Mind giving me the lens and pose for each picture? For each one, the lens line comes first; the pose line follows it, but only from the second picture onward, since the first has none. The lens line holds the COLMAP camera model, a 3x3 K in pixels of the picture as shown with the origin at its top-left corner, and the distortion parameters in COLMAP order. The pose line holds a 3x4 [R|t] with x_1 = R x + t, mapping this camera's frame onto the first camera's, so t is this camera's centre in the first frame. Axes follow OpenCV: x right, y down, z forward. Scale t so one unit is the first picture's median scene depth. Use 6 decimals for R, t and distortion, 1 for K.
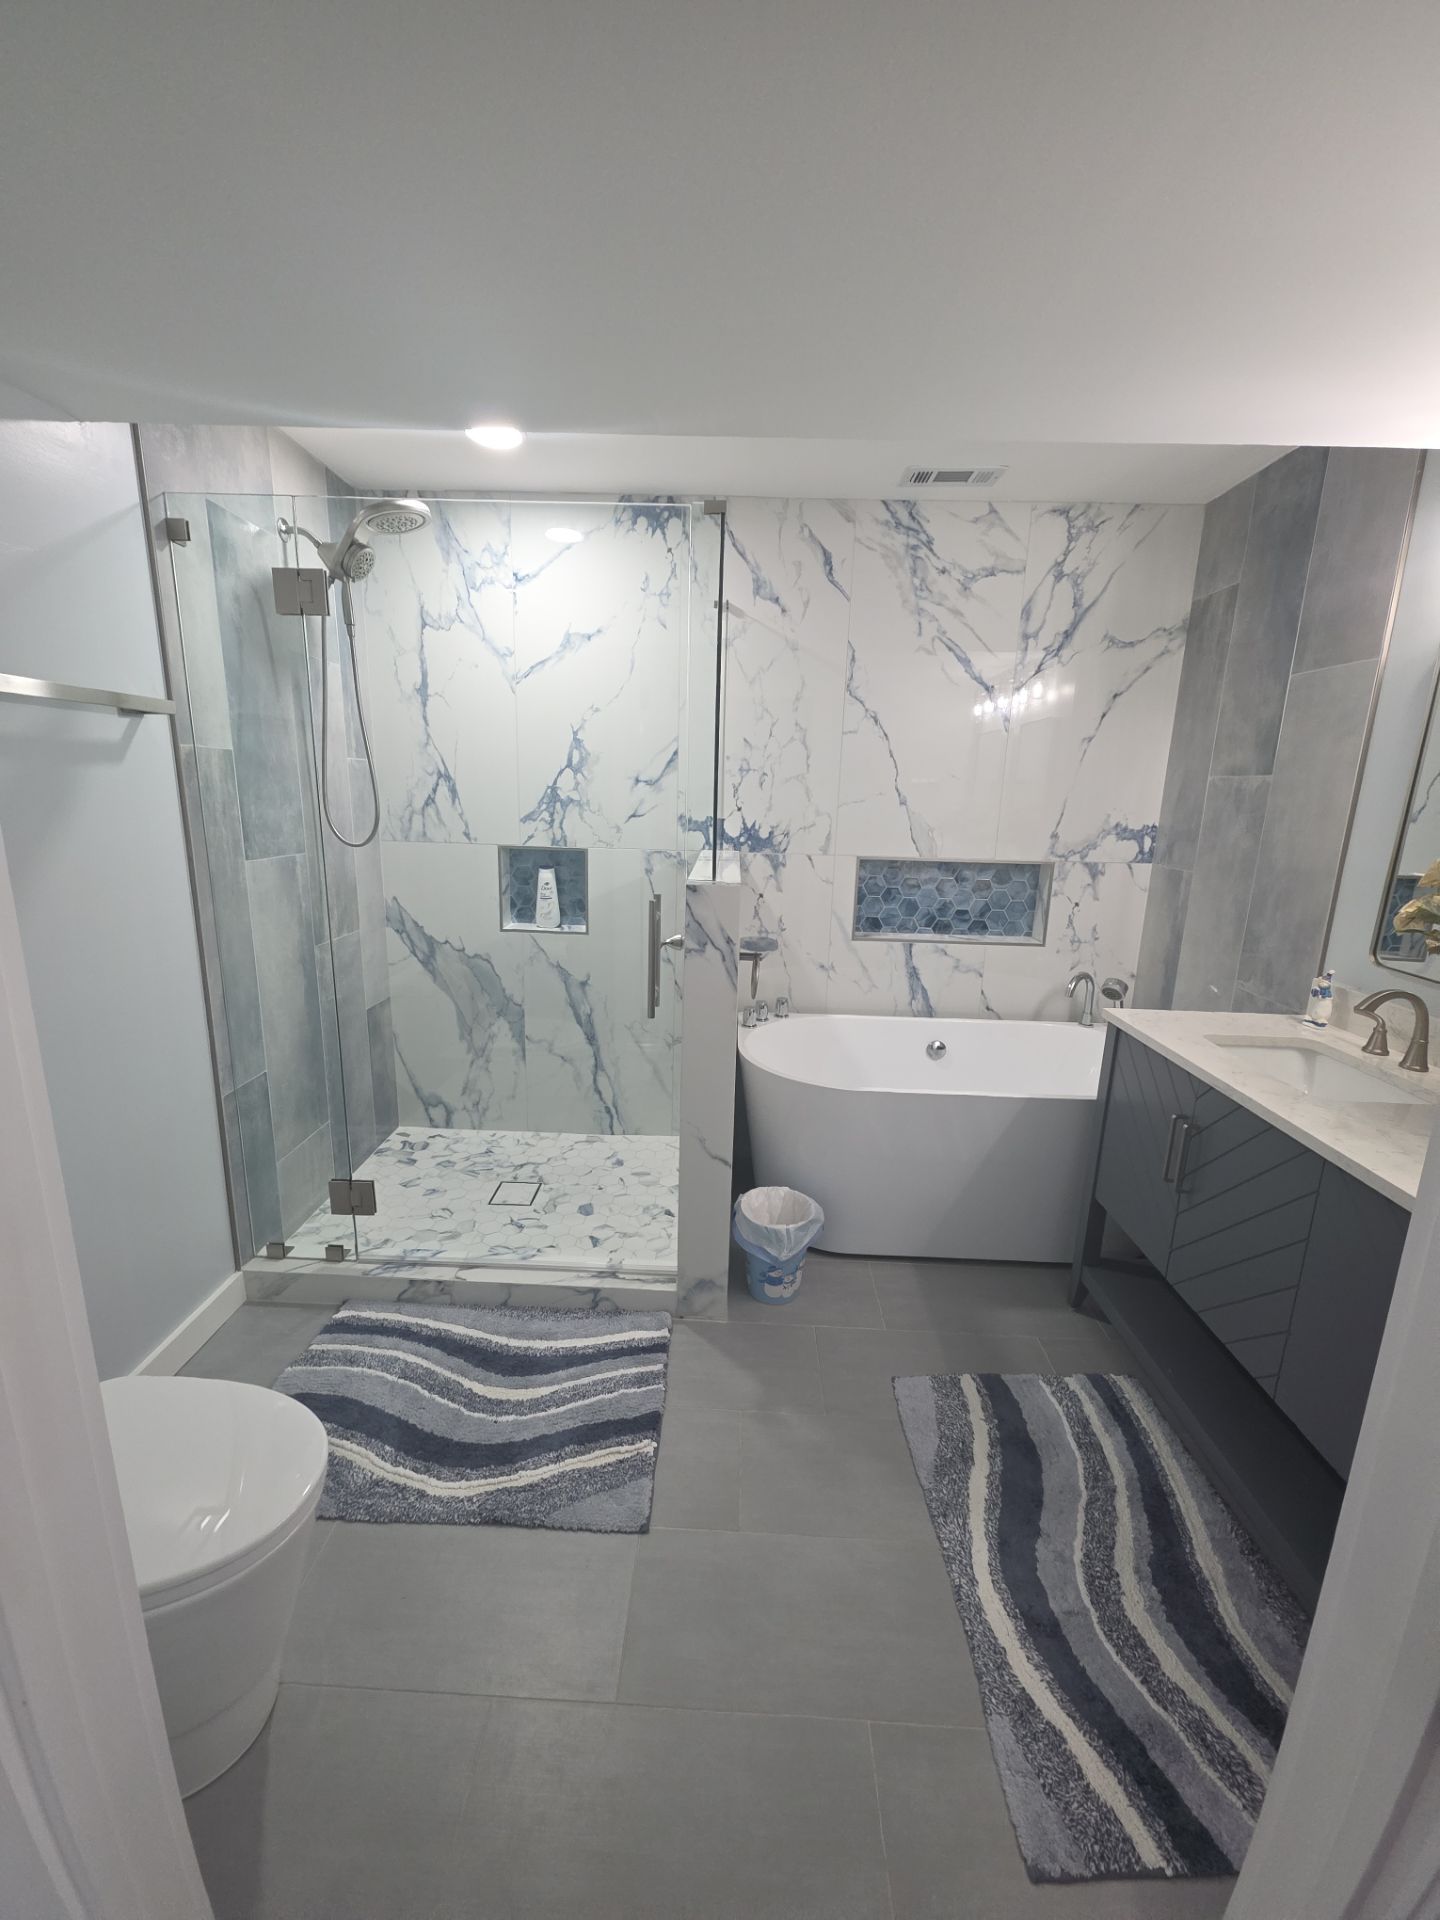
lens RADIAL K [[751.1, 0, 706.1], [0, 751.1, 959.7], [0, 0, 1]] dist [0.004325, -0.004634]
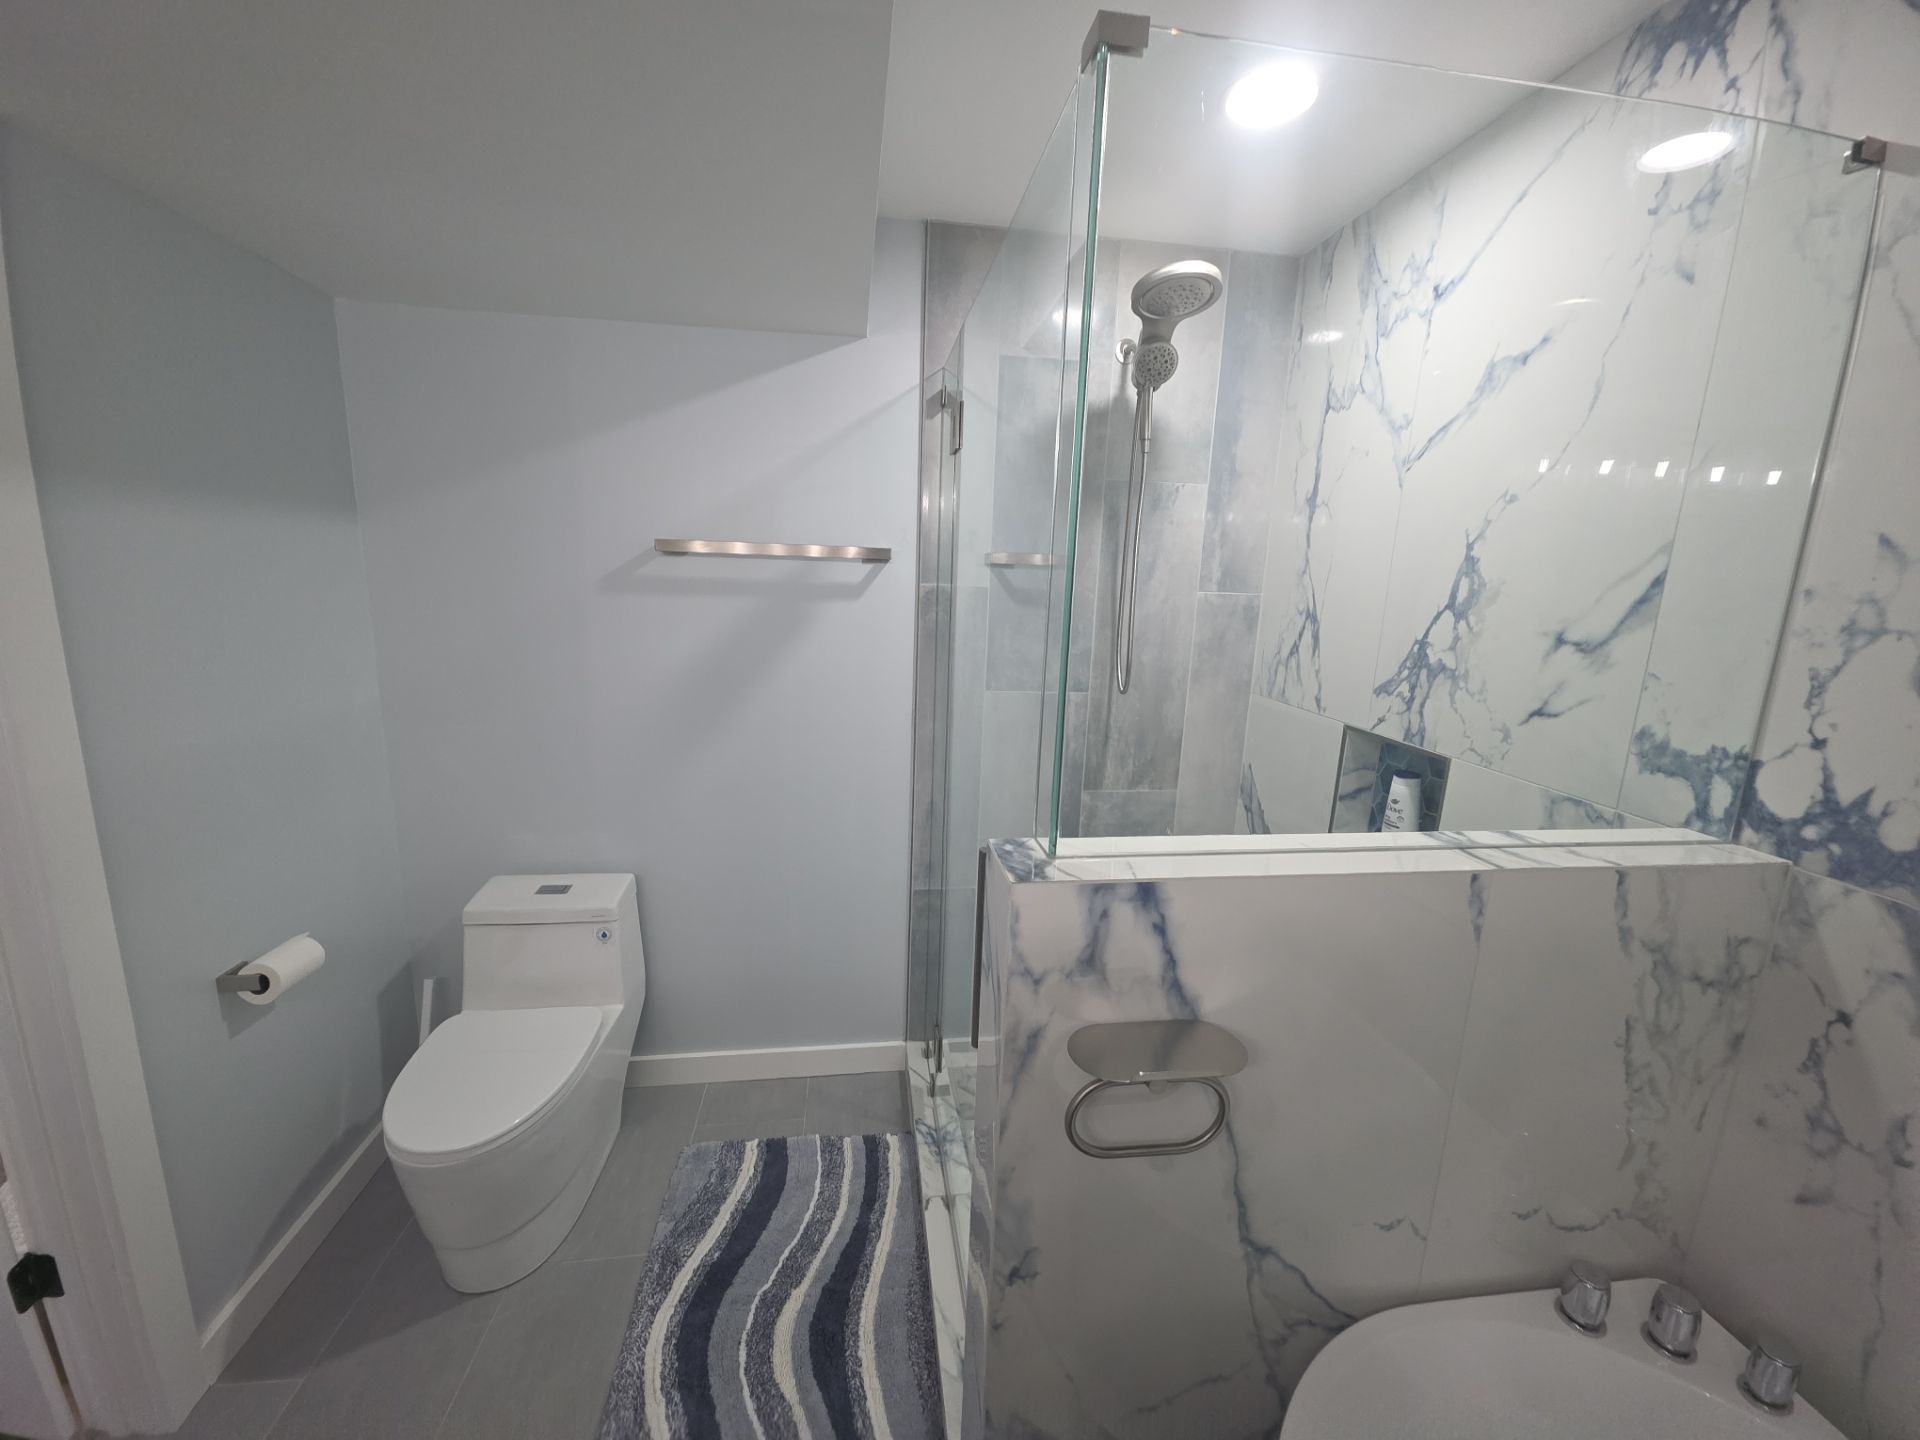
lens RADIAL K [[751.1, 0, 964.3], [0, 751.1, 725.6], [0, 0, 1]] dist [0.004325, -0.004634]
pose [[0.173410, 0.176403, -0.968923, 0.313304], [-0.245924, 0.960418, 0.130841, -0.164585], [0.953651, 0.215592, 0.209928, 0.585314]]
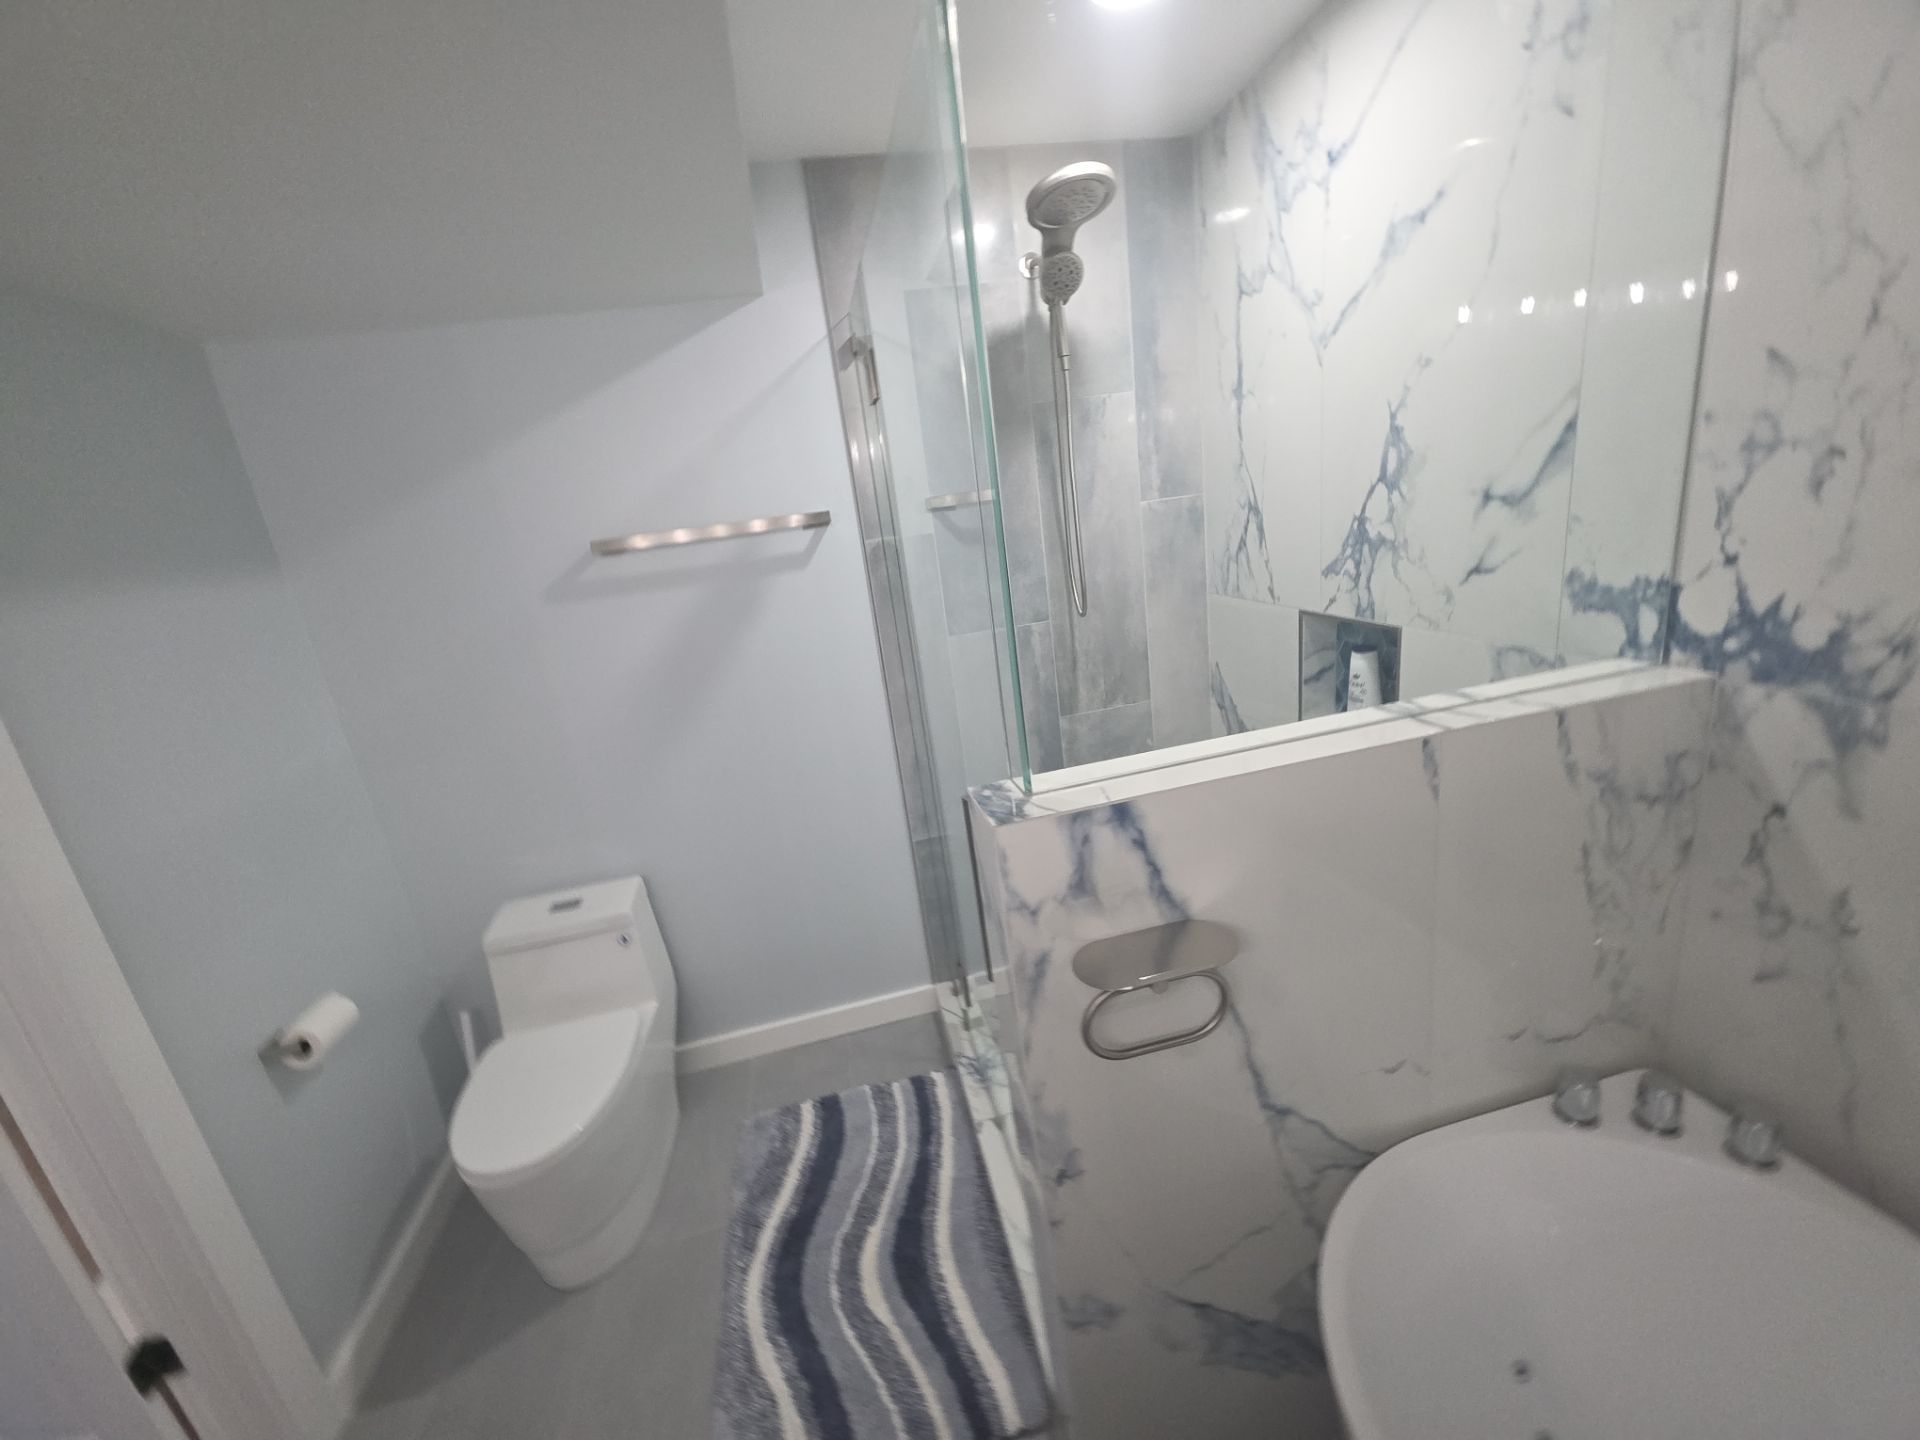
lens RADIAL K [[751.1, 0, 964.9], [0, 751.1, 722.8], [0, 0, 1]] dist [0.004325, -0.004634]
pose [[0.231396, 0.213120, -0.949229, 0.323964], [-0.078048, 0.976632, 0.200247, -0.174689], [0.969724, 0.027749, 0.242622, 0.590460]]
